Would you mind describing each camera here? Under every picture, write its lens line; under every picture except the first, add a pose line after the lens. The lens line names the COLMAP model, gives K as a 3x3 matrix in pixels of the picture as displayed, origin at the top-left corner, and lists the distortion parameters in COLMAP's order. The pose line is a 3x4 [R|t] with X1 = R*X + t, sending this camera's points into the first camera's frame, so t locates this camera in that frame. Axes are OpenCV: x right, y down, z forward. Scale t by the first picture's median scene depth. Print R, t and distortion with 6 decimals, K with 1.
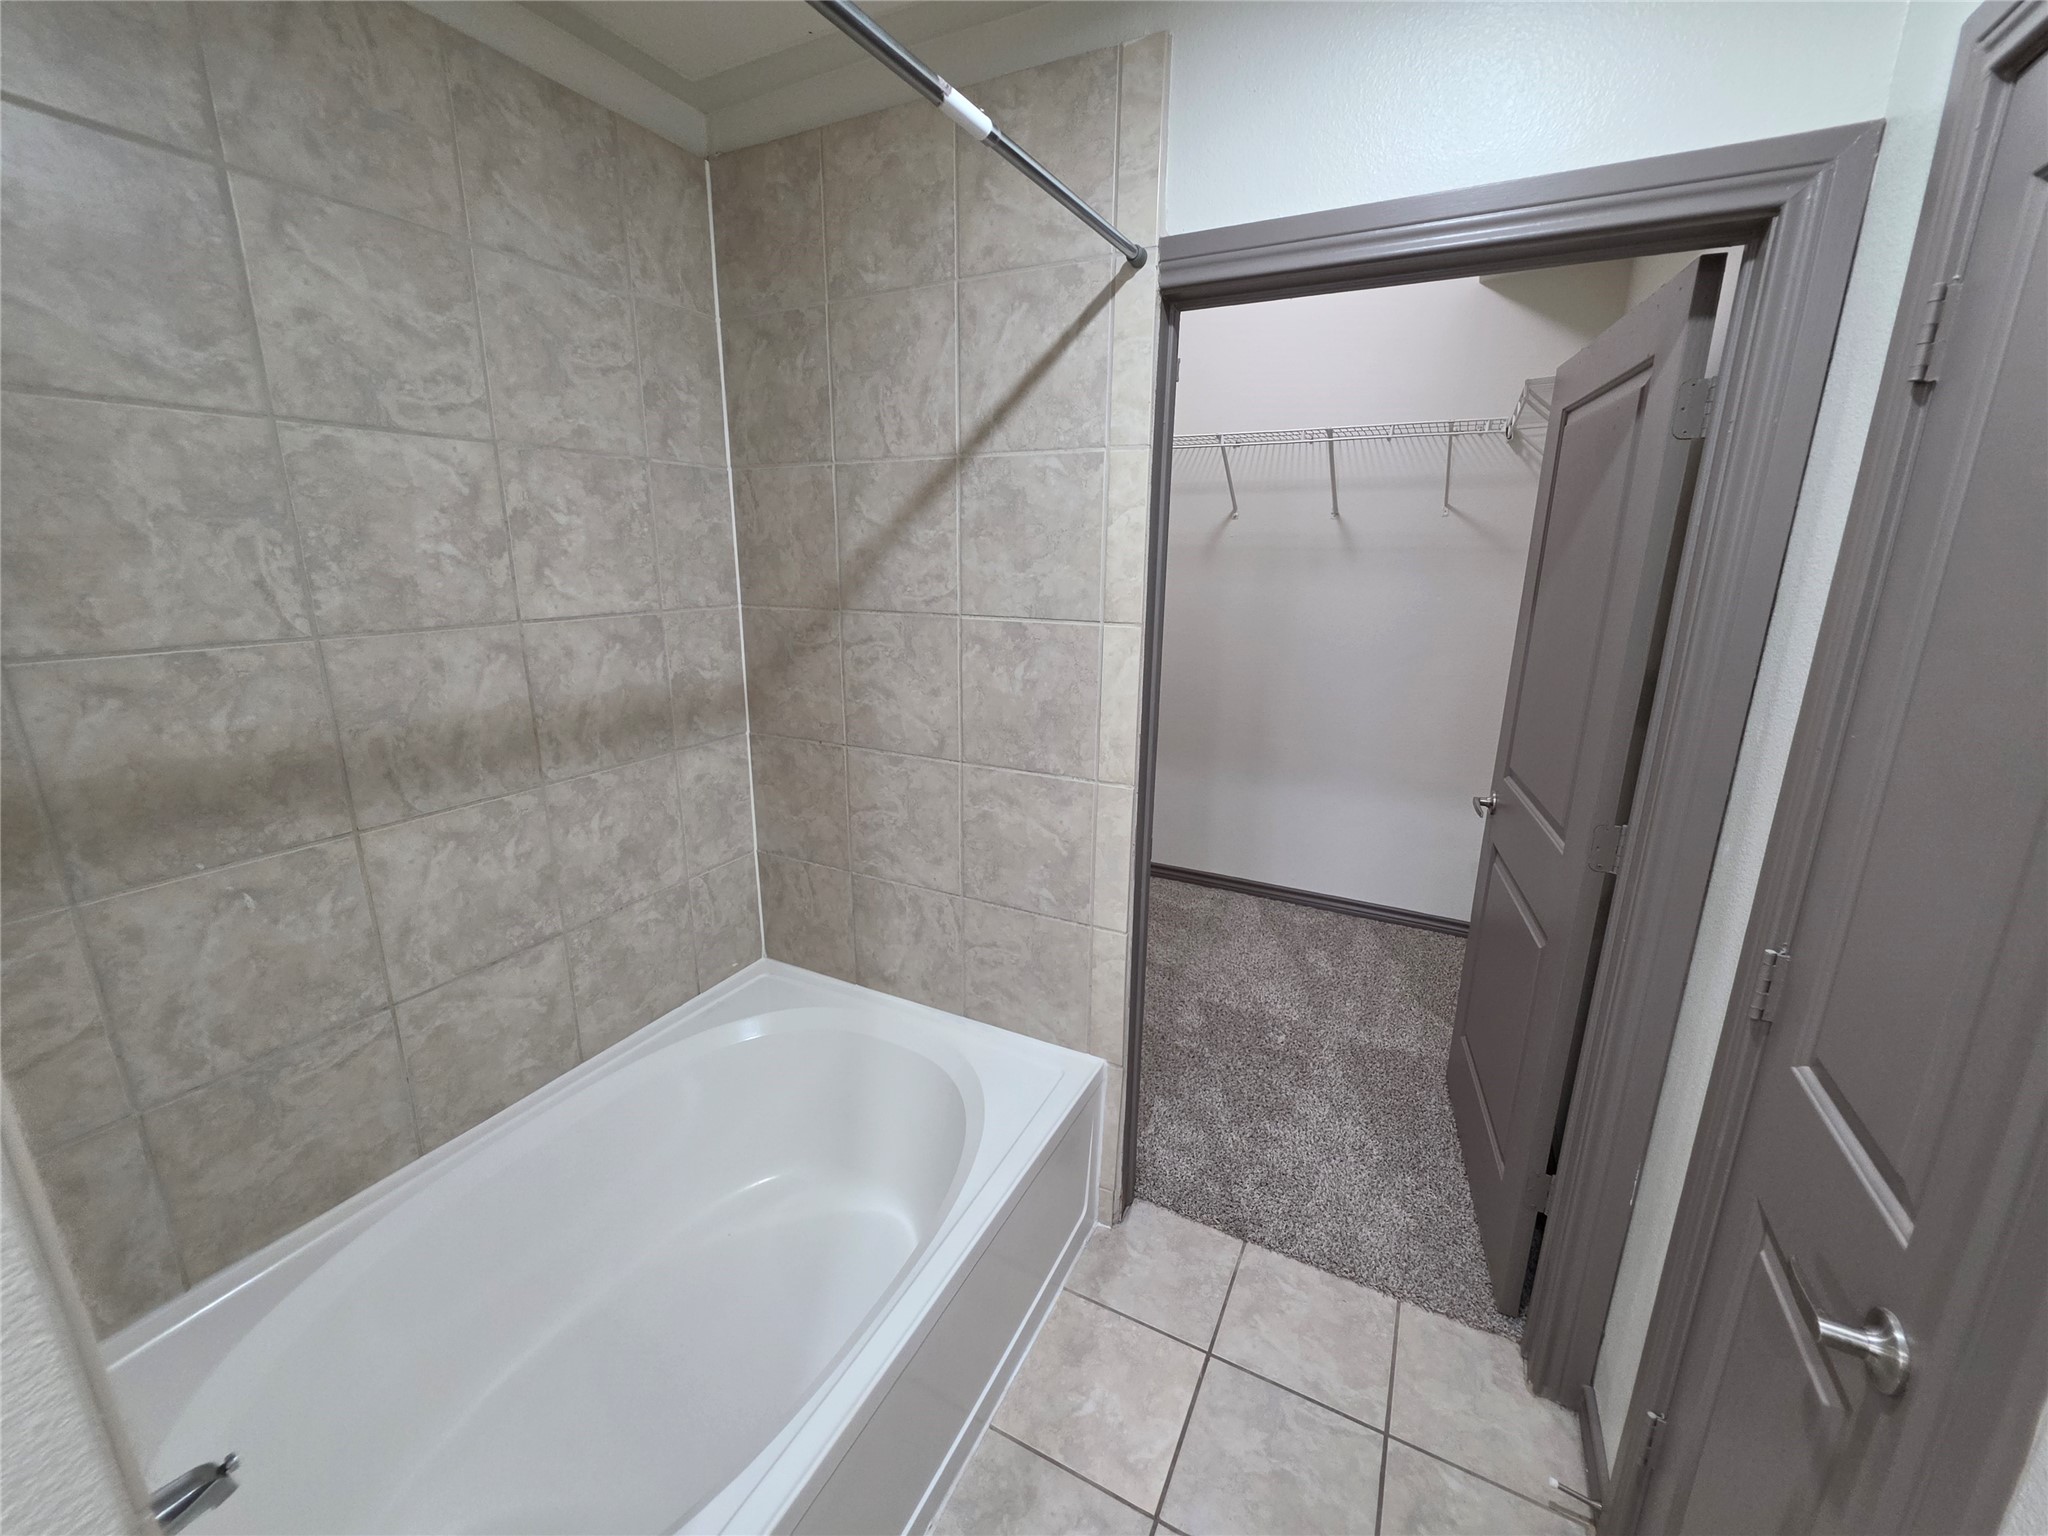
lens RADIAL K [[830.7, 0, 1018.3], [0, 830.7, 765.0], [0, 0, 1]] dist [-0.001304, 0.000056]
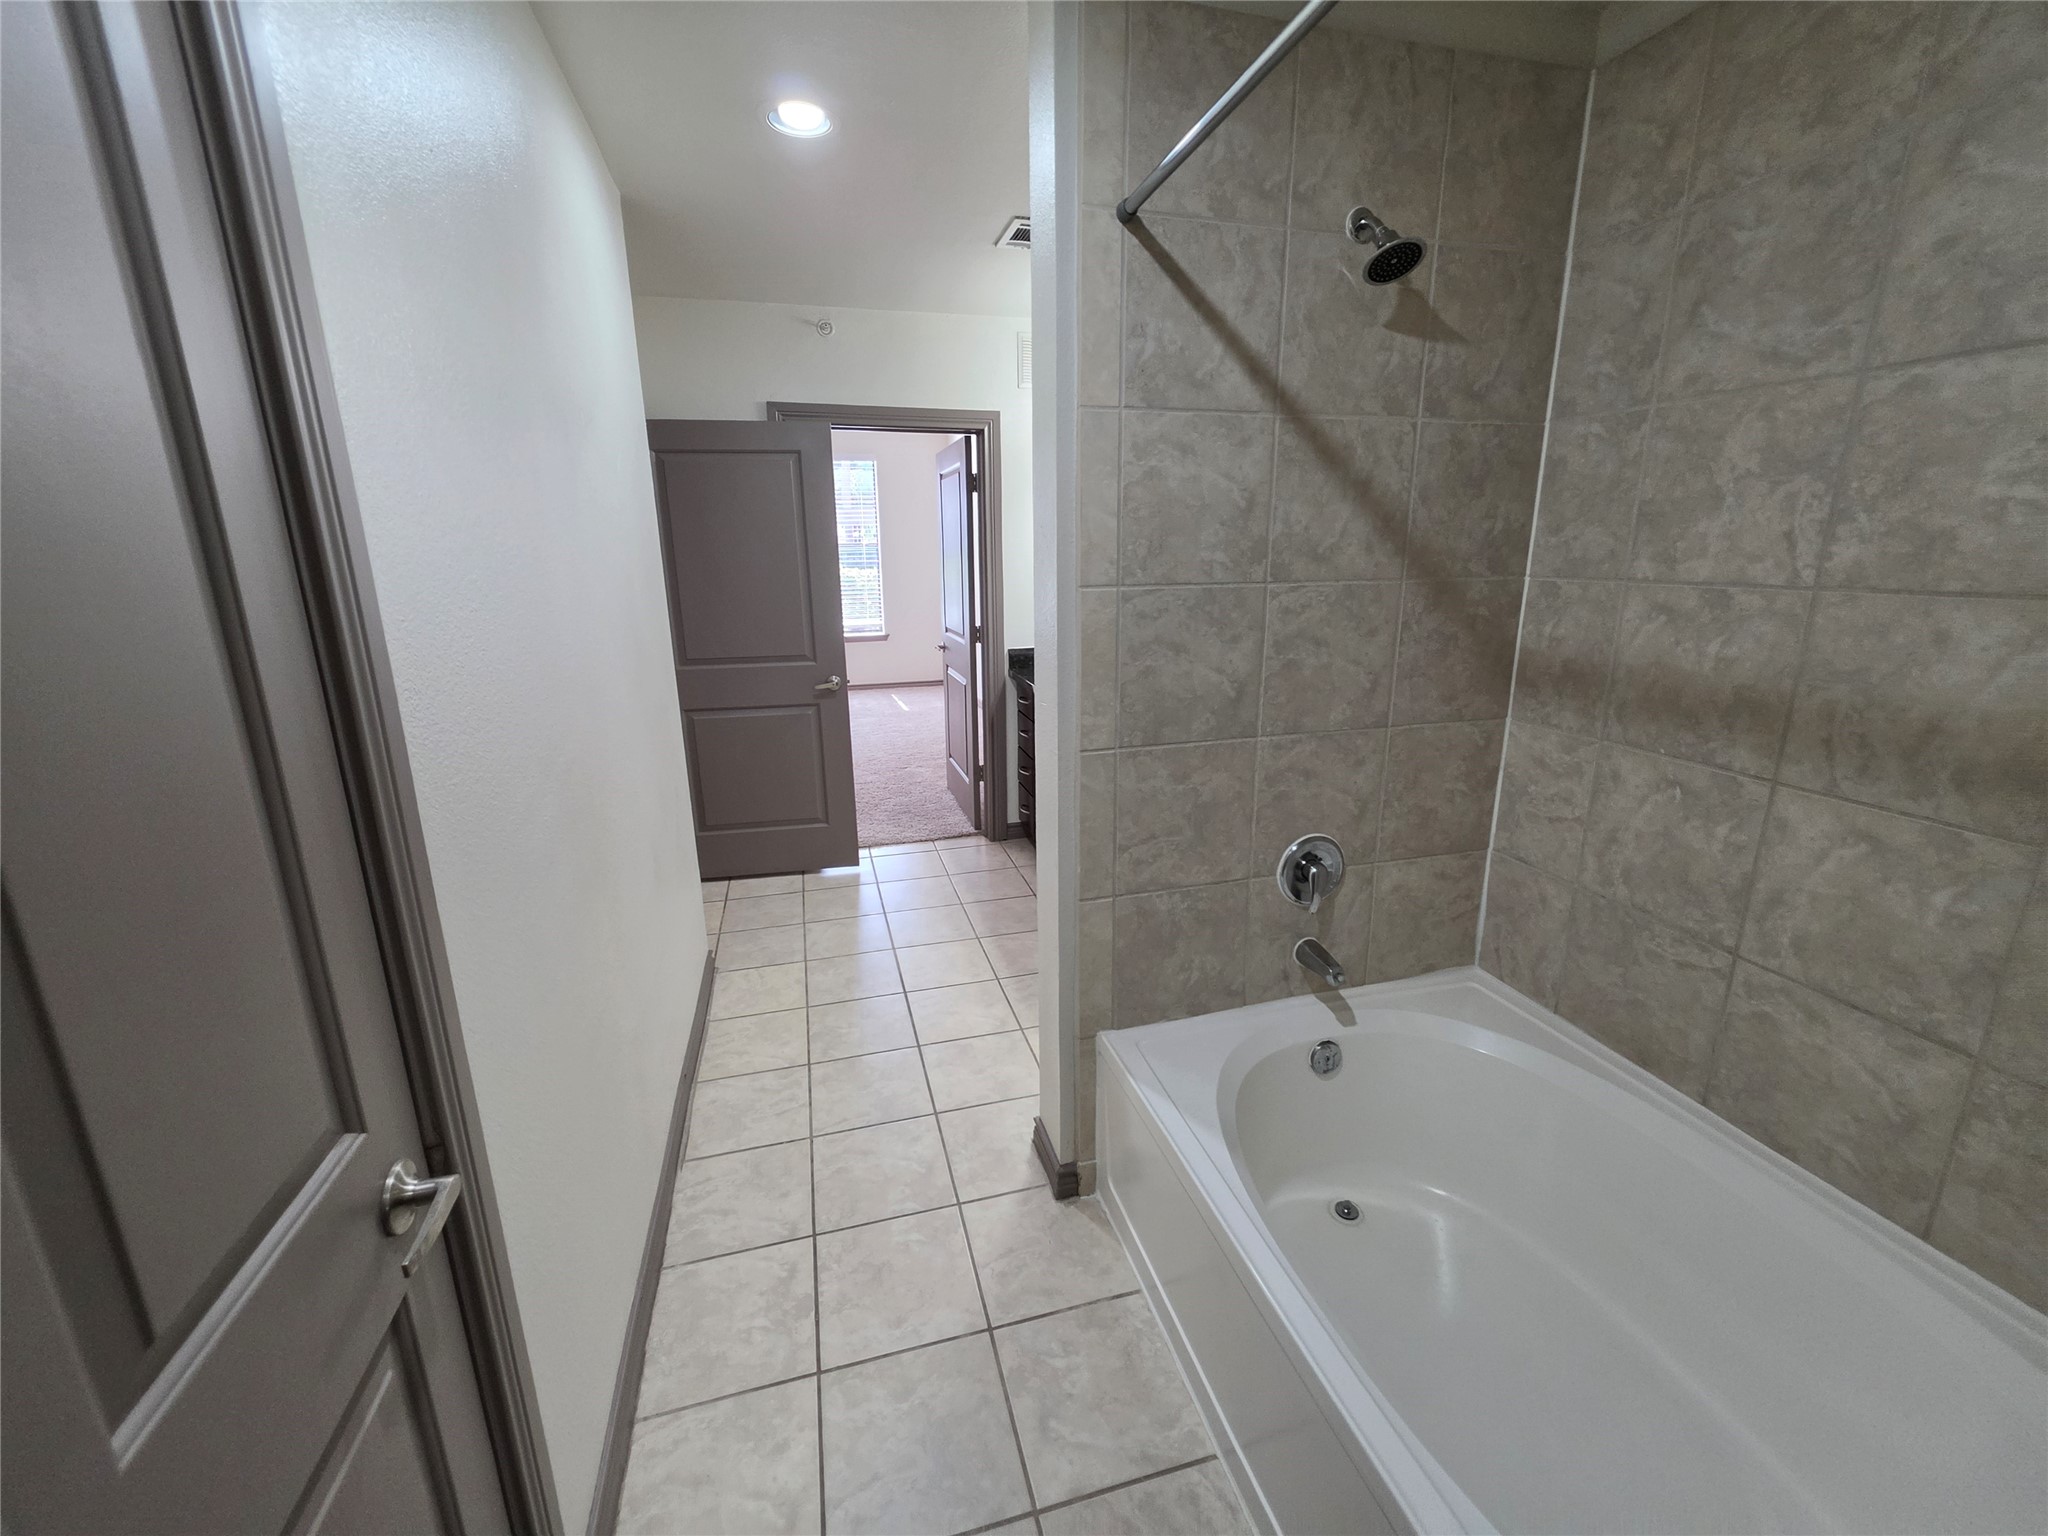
lens RADIAL K [[830.7, 0, 1032.5], [0, 830.7, 755.4], [0, 0, 1]] dist [-0.001304, 0.000056]
pose [[-0.727018, 0.171266, -0.664916, 0.533474], [-0.167931, 0.894629, 0.414050, -0.216107], [0.665766, 0.412682, -0.621650, 1.009647]]
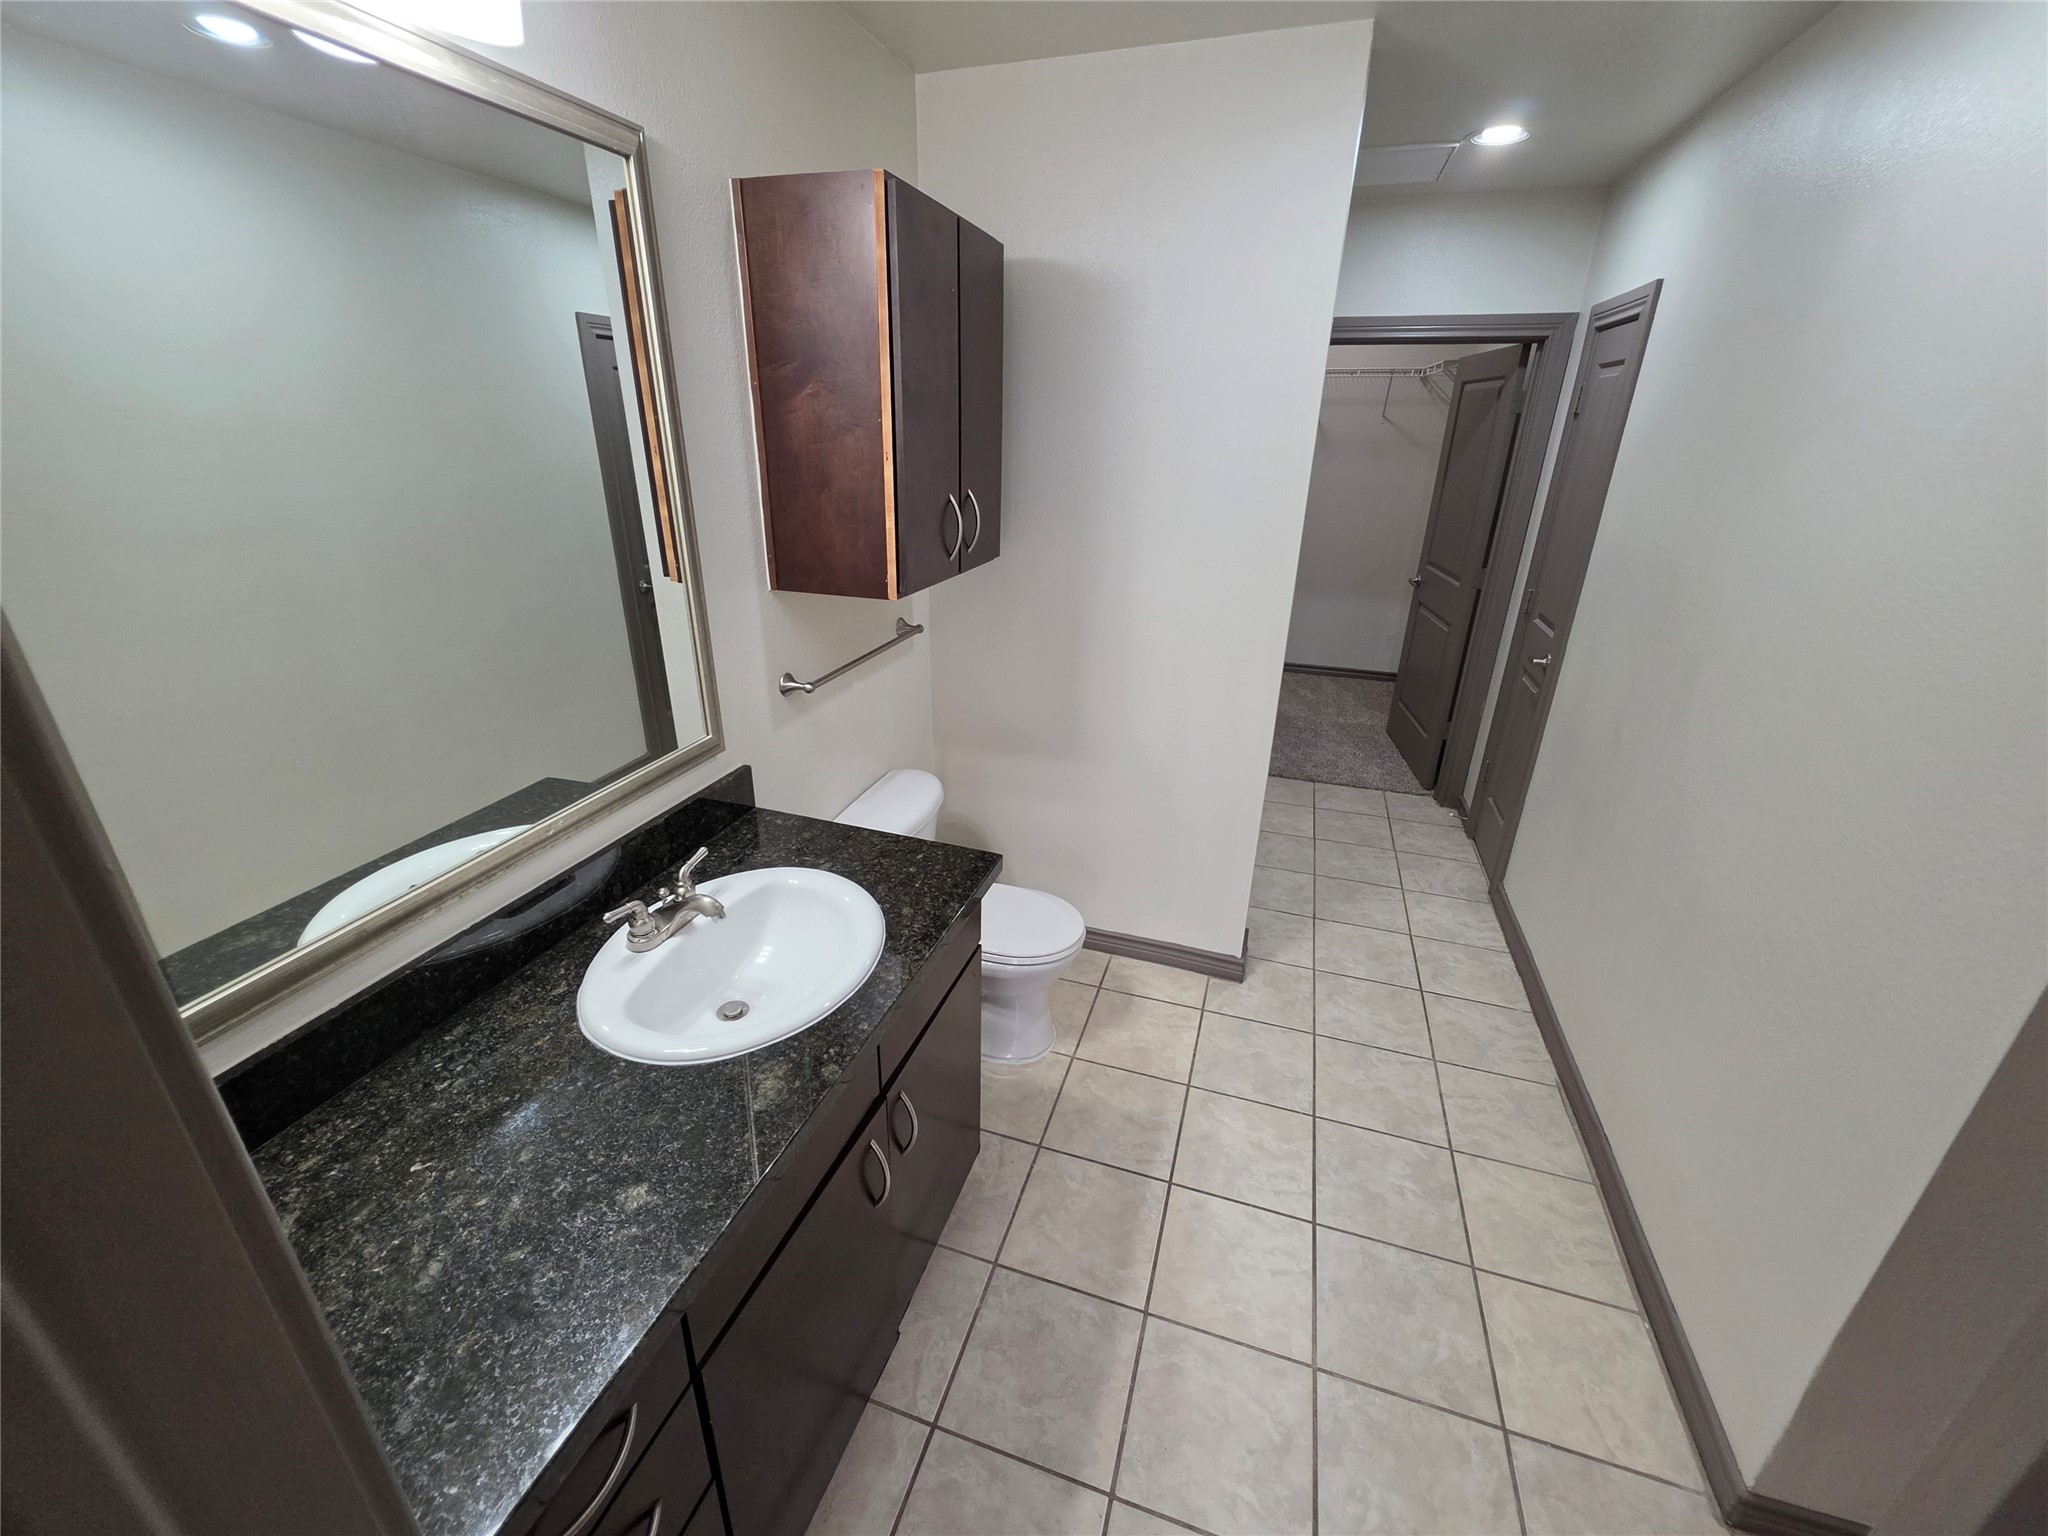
lens RADIAL K [[830.7, 0, 1016.3], [0, 830.7, 767.6], [0, 0, 1]] dist [-0.001304, 0.000056]
pose [[0.986689, -0.058288, 0.151813, -1.168672], [0.035998, 0.988683, 0.145635, 0.268387], [-0.158583, -0.138231, 0.977621, -1.415039]]
